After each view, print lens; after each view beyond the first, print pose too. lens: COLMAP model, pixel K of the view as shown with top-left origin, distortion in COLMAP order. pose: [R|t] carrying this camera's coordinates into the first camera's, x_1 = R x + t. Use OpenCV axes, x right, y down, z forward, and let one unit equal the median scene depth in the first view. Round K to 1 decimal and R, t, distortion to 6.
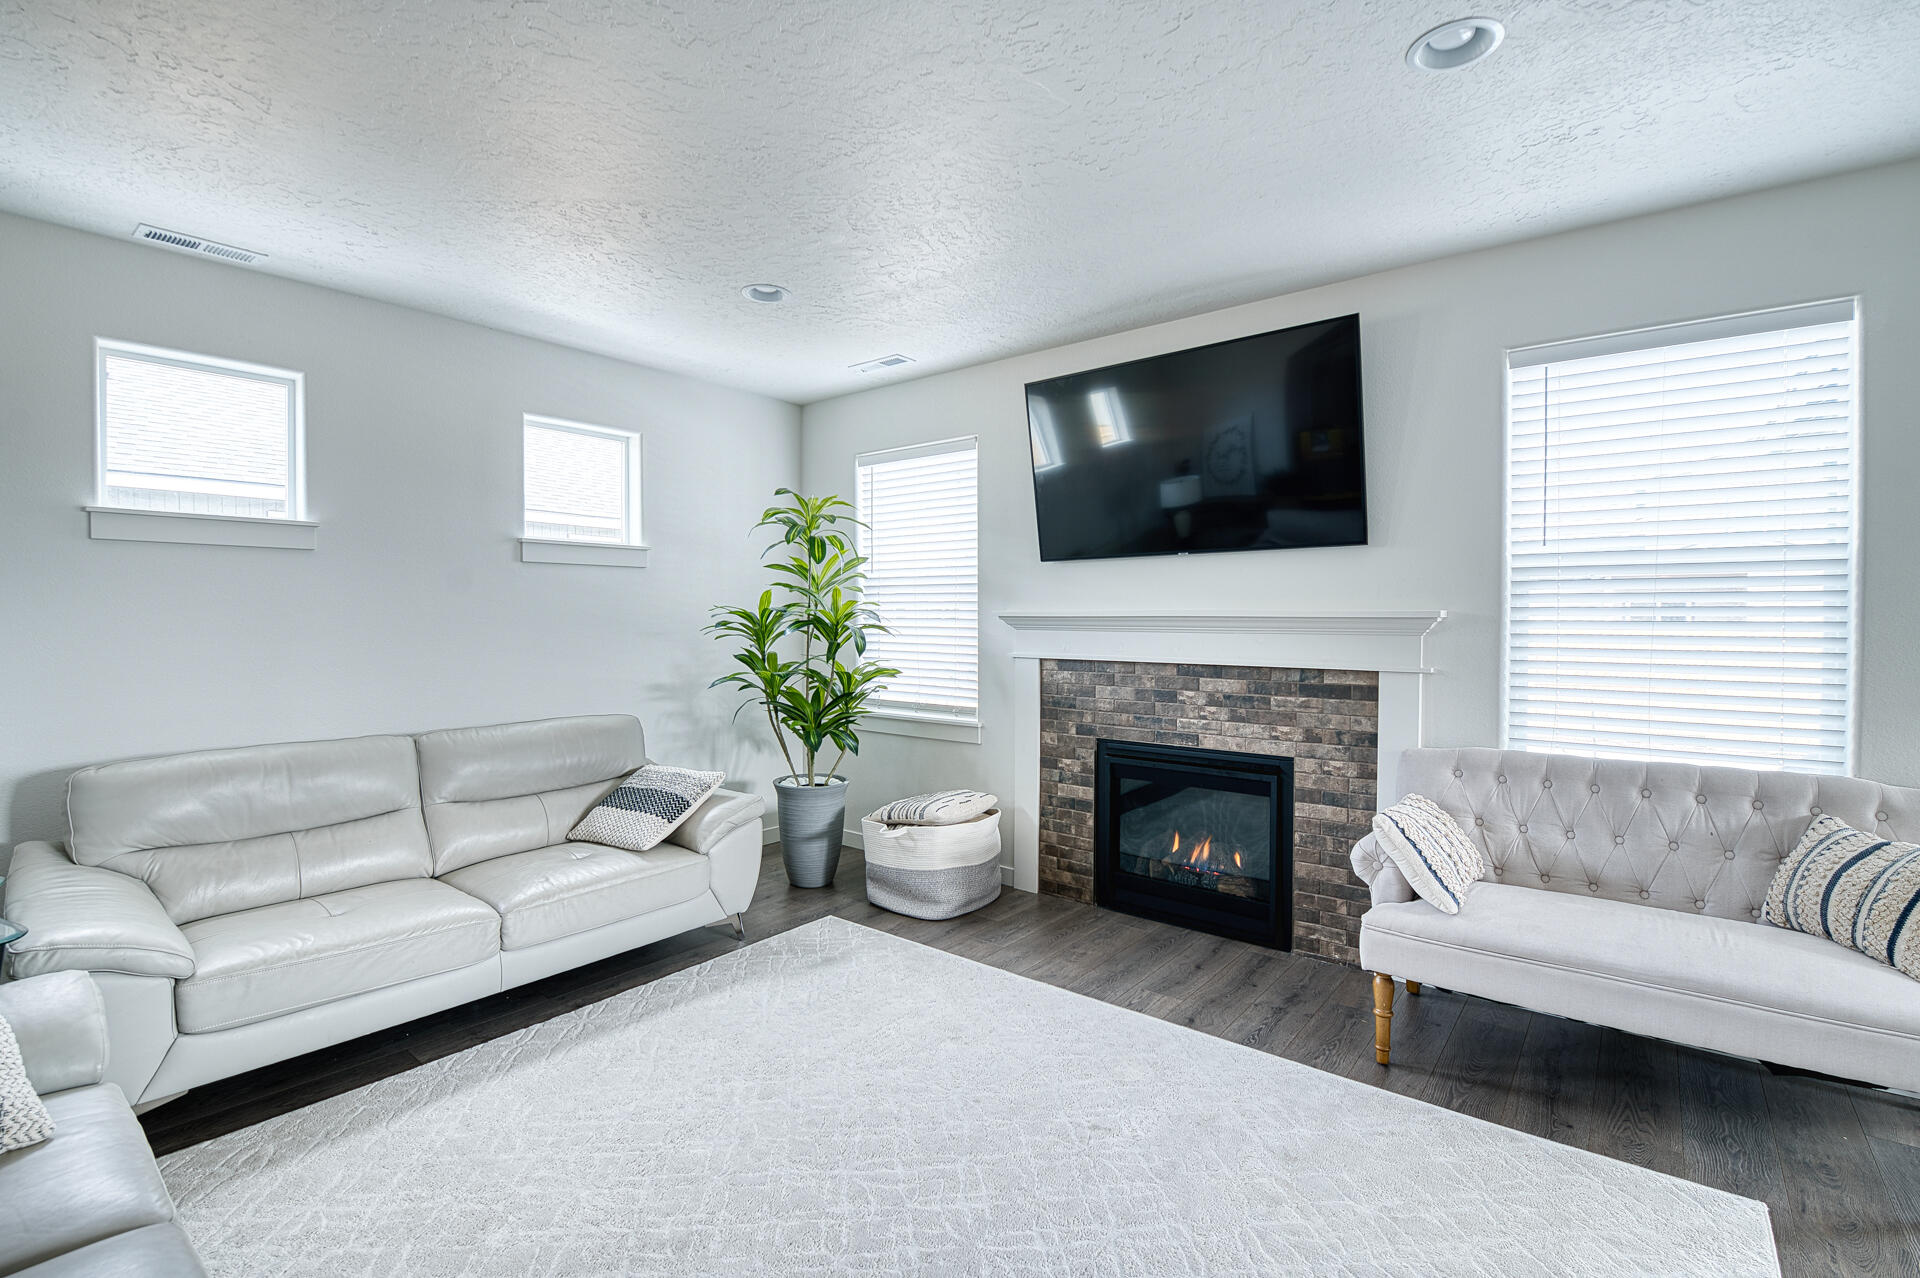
lens RADIAL K [[858.3, 0, 965.5], [0, 858.3, 641.7], [0, 0, 1]] dist [-0.005677, -0.008573]
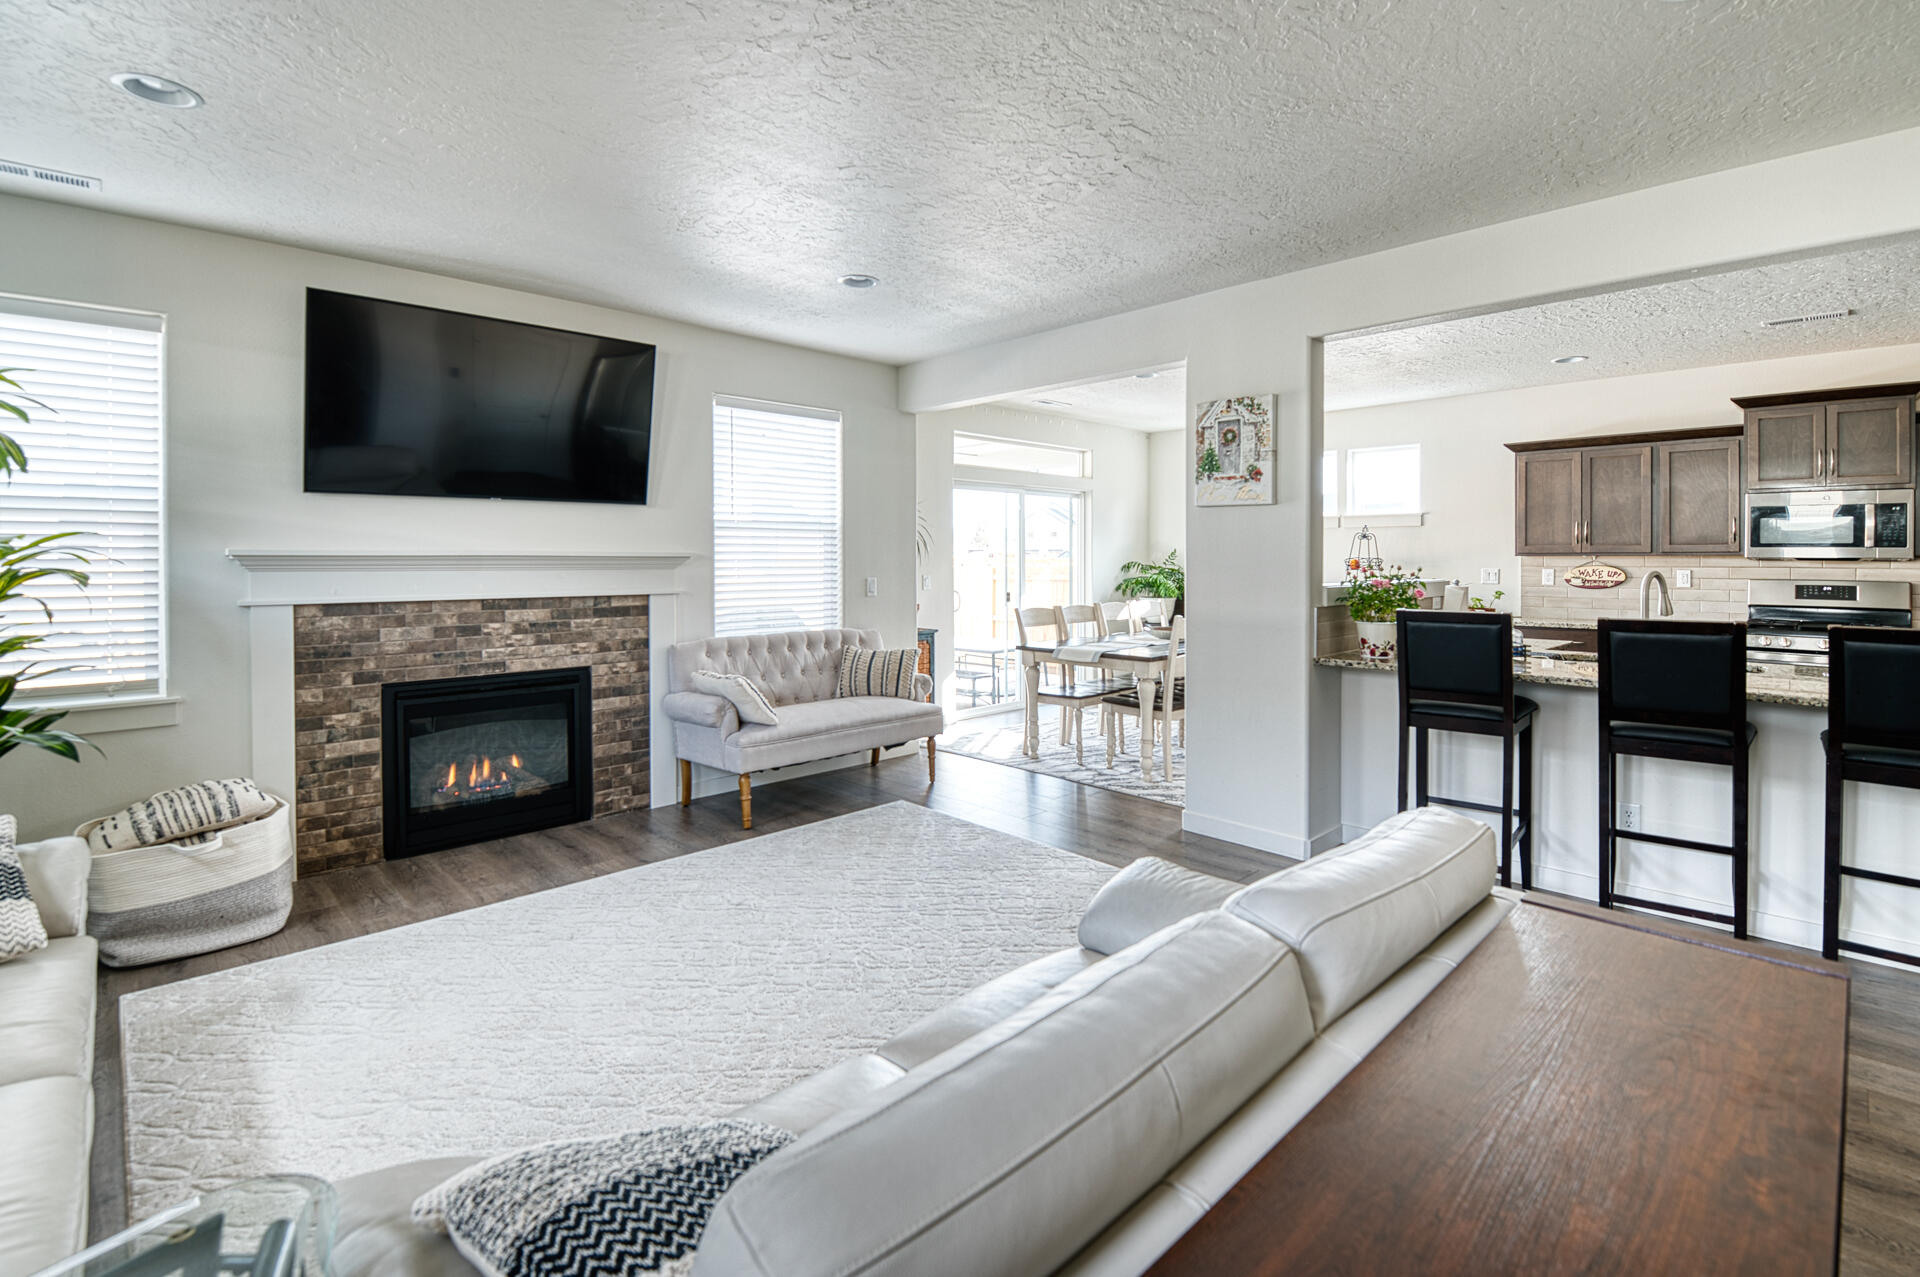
lens RADIAL K [[858.3, 0, 985.8], [0, 858.3, 572.6], [0, 0, 1]] dist [-0.005677, -0.008573]
pose [[0.115585, -0.017716, 0.993140, -0.757262], [0.030171, 0.999442, 0.014317, -0.004869], [-0.992839, 0.028310, 0.116055, 0.238735]]
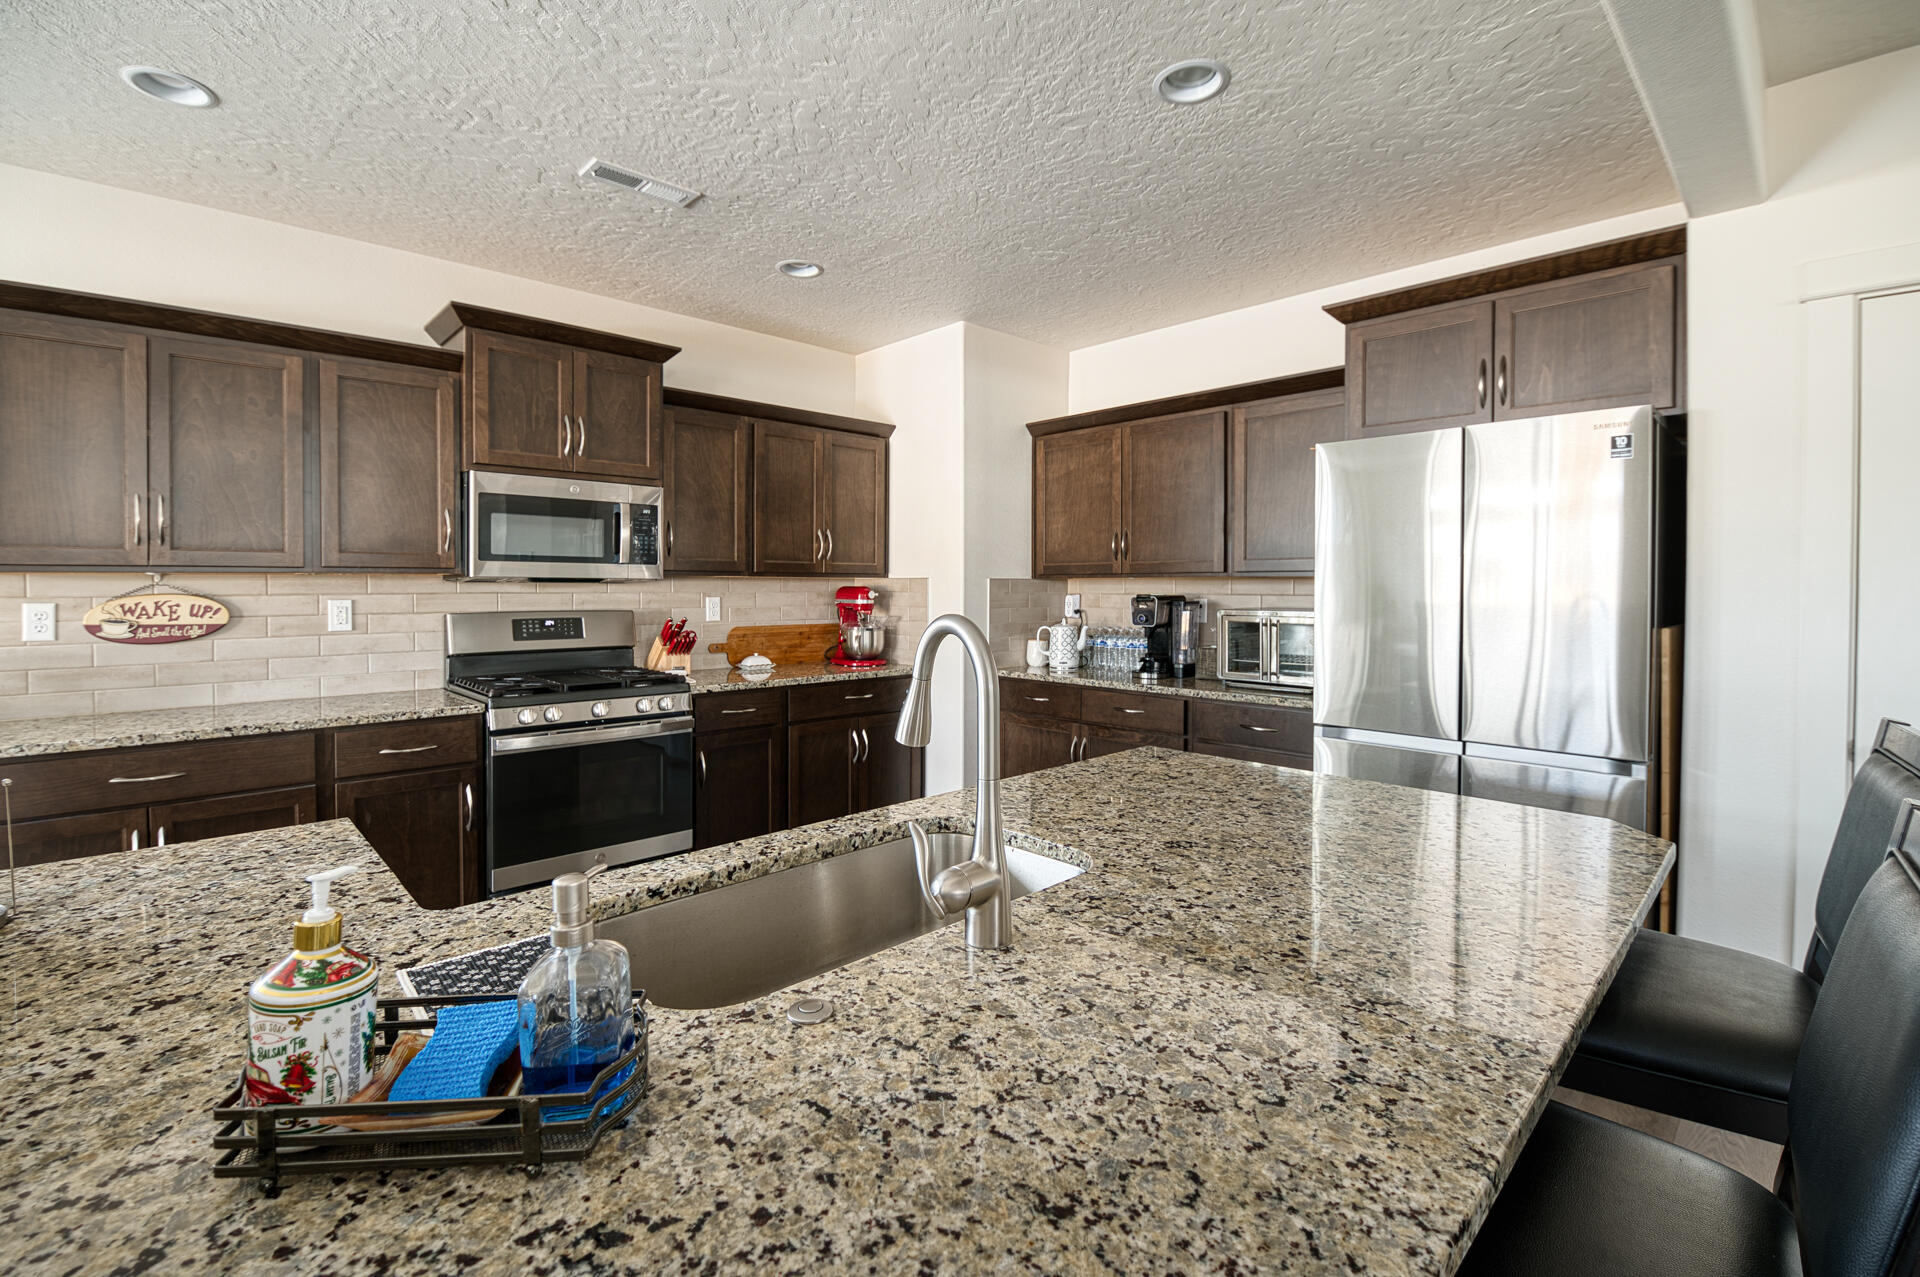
lens RADIAL K [[858.3, 0, 982.2], [0, 858.3, 589.7], [0, 0, 1]] dist [-0.005677, -0.008573]
pose [[-0.993223, -0.004001, 0.116158, 0.213927], [0.000469, 0.999261, 0.038423, 0.008322], [-0.116226, 0.038217, -0.992487, -0.075762]]
